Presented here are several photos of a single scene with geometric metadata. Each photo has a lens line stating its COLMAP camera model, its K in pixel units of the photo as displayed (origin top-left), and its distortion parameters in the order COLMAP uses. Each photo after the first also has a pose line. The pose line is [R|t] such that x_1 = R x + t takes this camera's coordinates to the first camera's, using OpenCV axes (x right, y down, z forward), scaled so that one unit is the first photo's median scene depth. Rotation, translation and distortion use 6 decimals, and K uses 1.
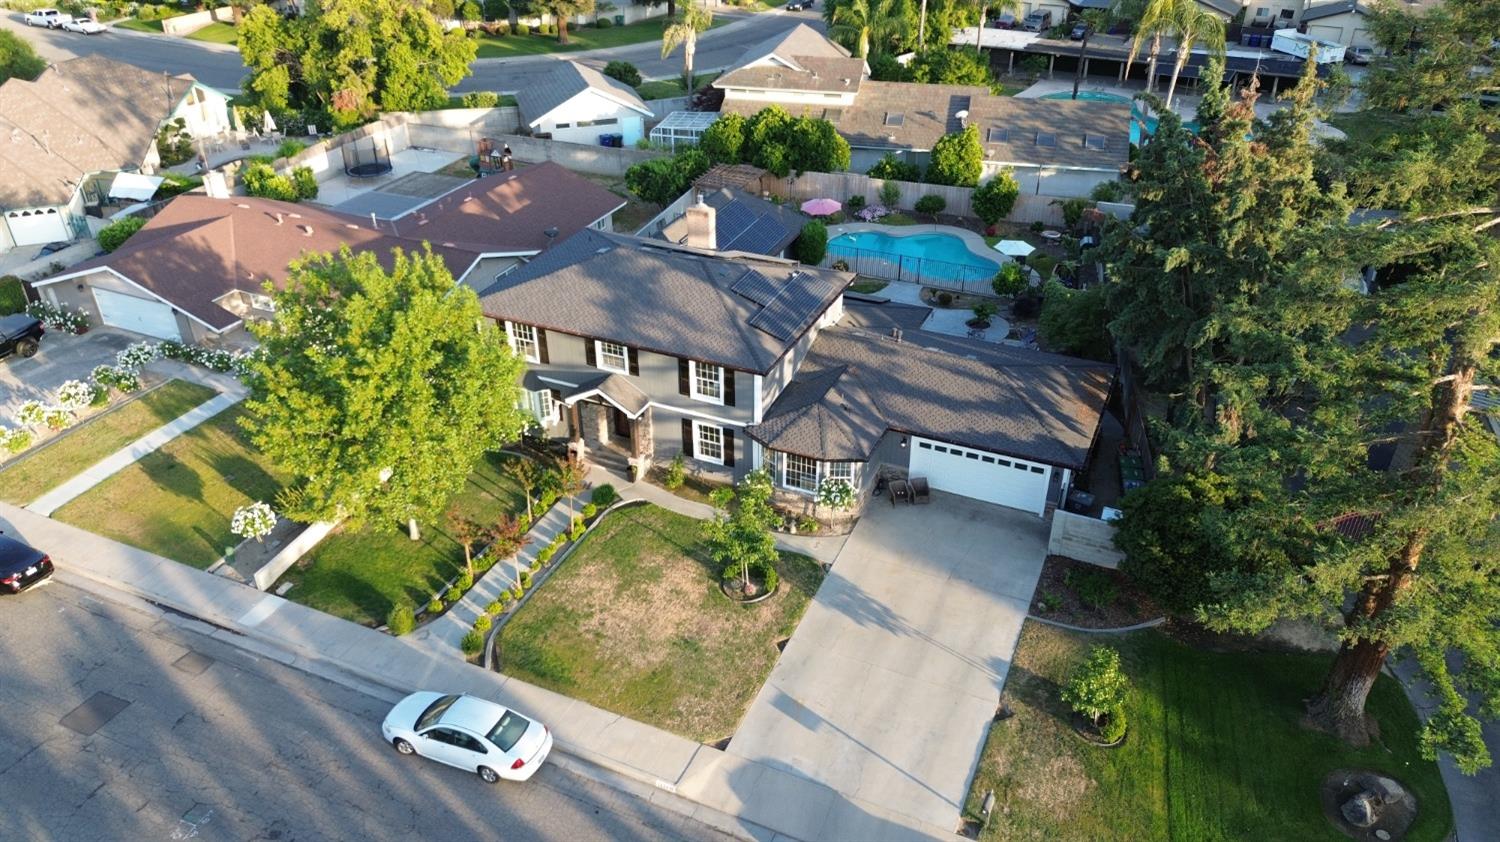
lens RADIAL K [[1076.0, 0, 756.7], [0, 1076.0, 417.1], [0, 0, 1]] dist [0.044396, -0.027812]
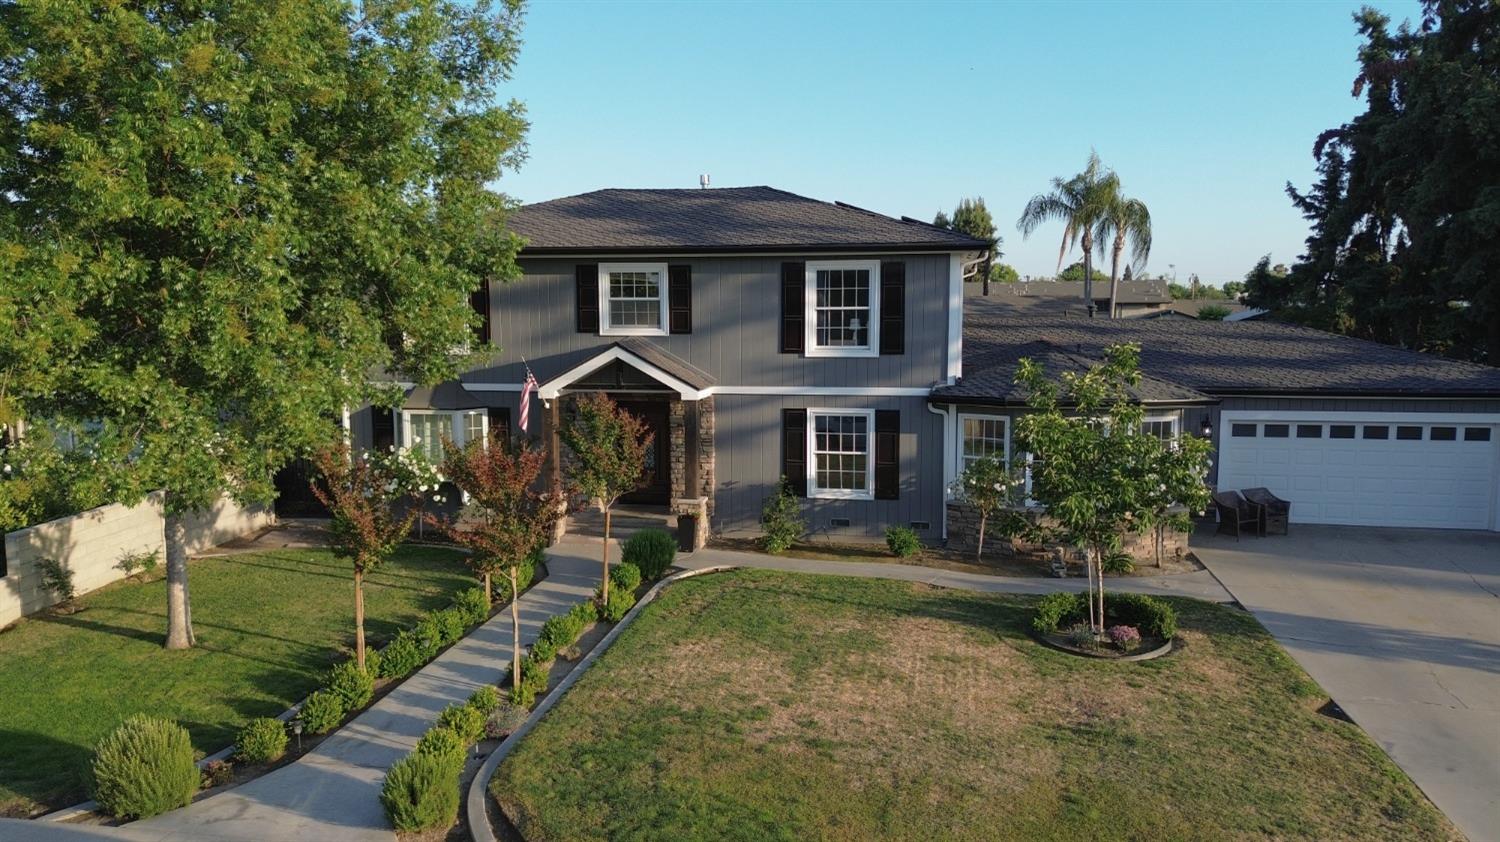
lens RADIAL K [[1076.0, 0, 748.0], [0, 1076.0, 414.2], [0, 0, 1]] dist [0.044396, -0.027812]
pose [[0.971438, -0.026009, 0.235866, -0.205287], [0.123343, 0.904494, -0.408262, 0.206593], [-0.202721, 0.425693, 0.881867, 0.576758]]
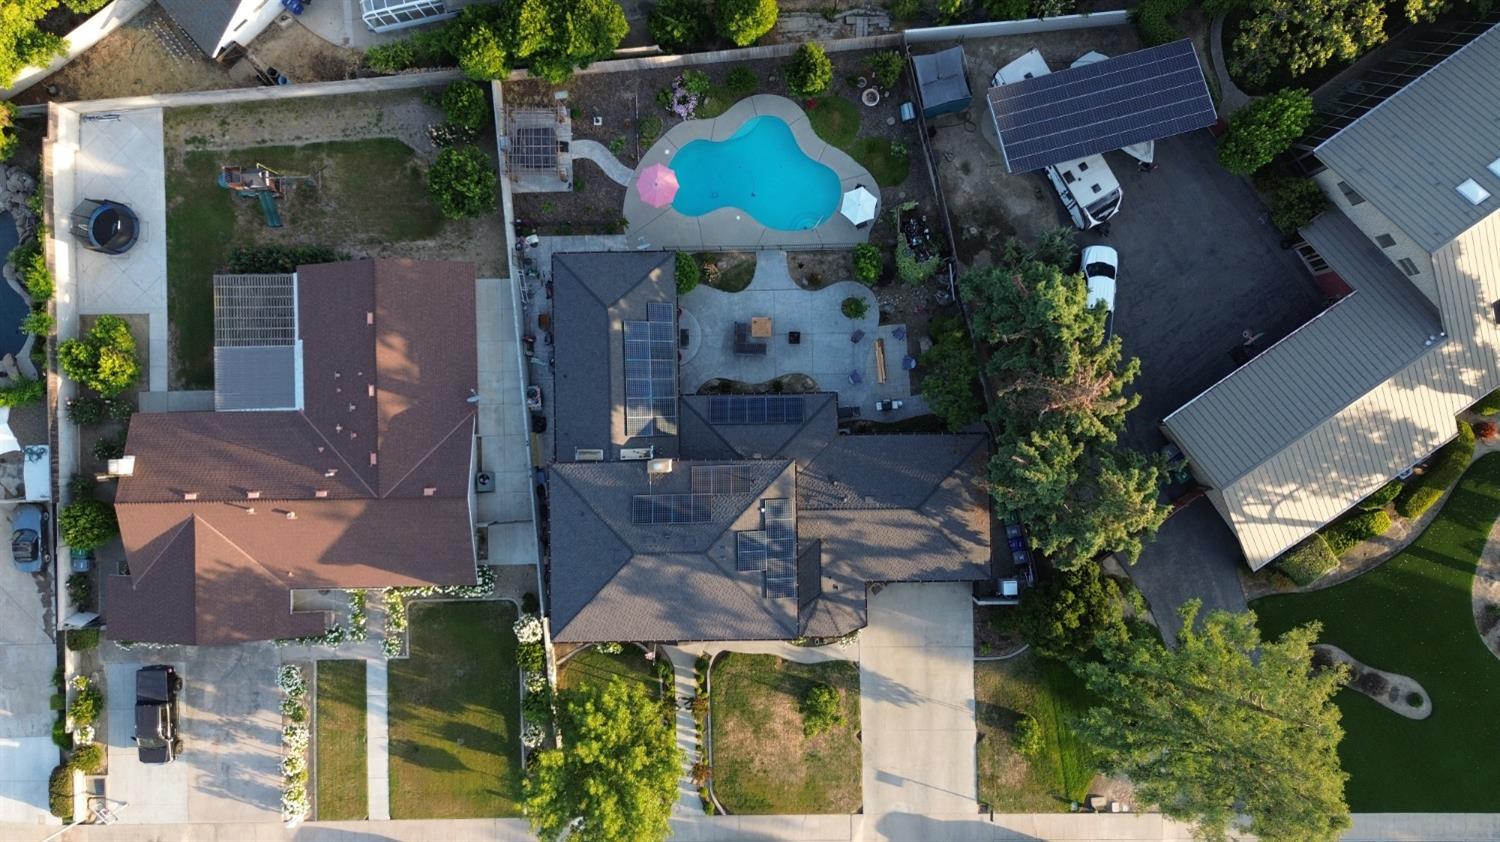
lens RADIAL K [[1076.0, 0, 748.6], [0, 1076.0, 428.8], [0, 0, 1]] dist [0.044396, -0.027812]
pose [[0.905904, -0.423190, -0.015763, 0.087902], [0.232734, 0.466416, 0.853399, -1.402511], [-0.353798, -0.776766, 0.521019, 0.431209]]
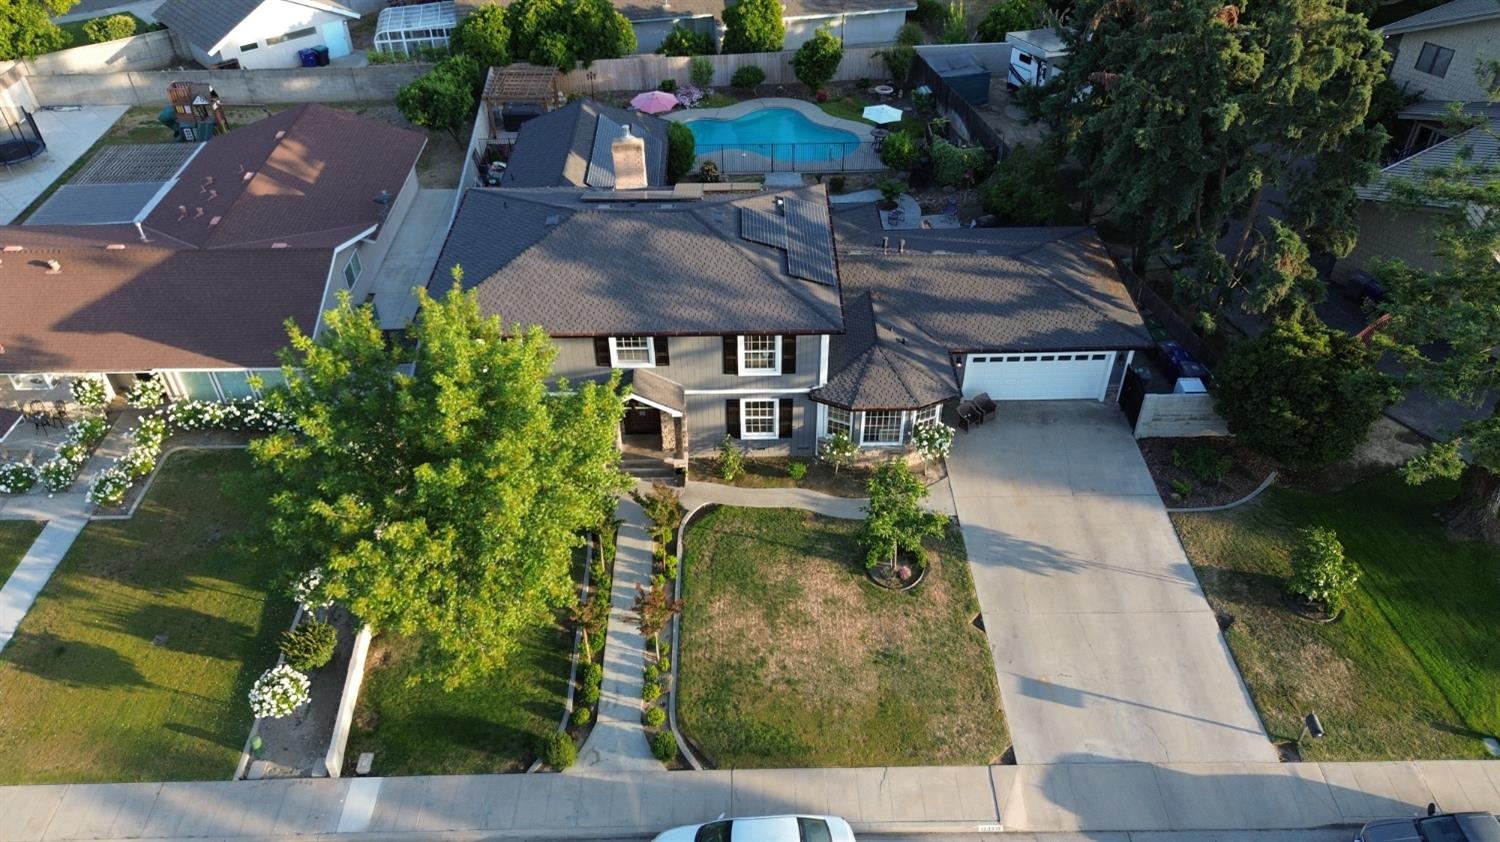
lens RADIAL K [[1076.0, 0, 754.3], [0, 1076.0, 415.8], [0, 0, 1]] dist [0.044396, -0.027812]
pose [[0.906994, -0.270177, 0.323059, -0.334624], [0.221855, 0.958550, 0.178782, -0.137142], [-0.357971, -0.090482, 0.929339, 0.198127]]
